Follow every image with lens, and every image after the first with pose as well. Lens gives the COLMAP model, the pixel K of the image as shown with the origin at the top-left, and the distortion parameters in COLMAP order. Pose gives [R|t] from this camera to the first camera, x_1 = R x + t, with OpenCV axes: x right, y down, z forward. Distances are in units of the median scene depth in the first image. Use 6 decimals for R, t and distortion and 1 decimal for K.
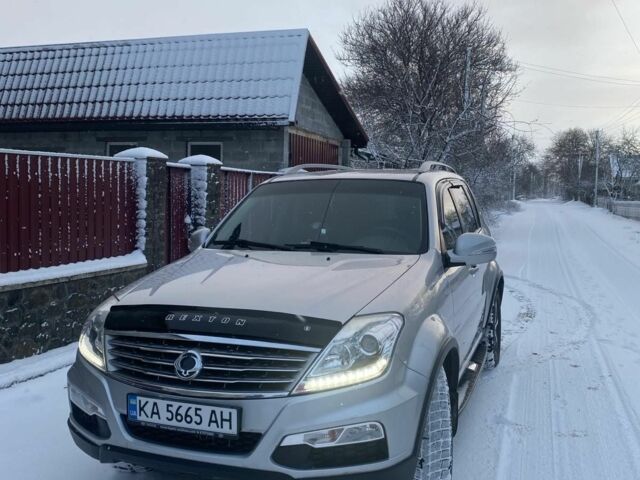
lens RADIAL K [[643.7, 0, 317.0], [0, 643.7, 241.7], [0, 0, 1]] dist [0.167999, -0.408167]
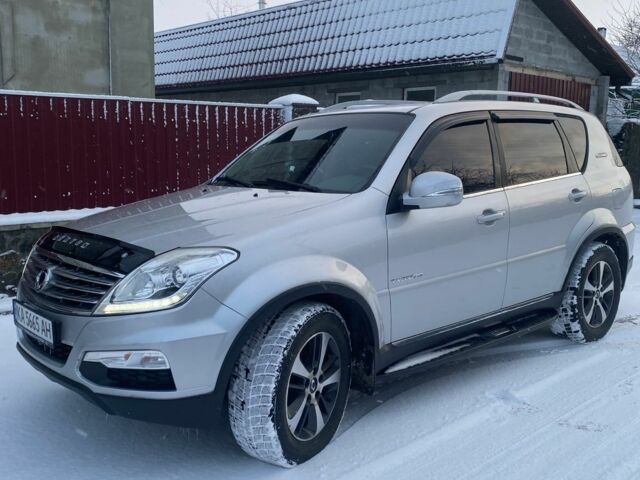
lens RADIAL K [[643.7, 0, 317.0], [0, 643.7, 241.7], [0, 0, 1]] dist [0.167999, -0.408167]
pose [[0.881762, 0.063317, -0.467426, 0.272857], [-0.029840, 0.996453, 0.078687, 0.008558], [0.470750, -0.055435, 0.880523, 0.088775]]
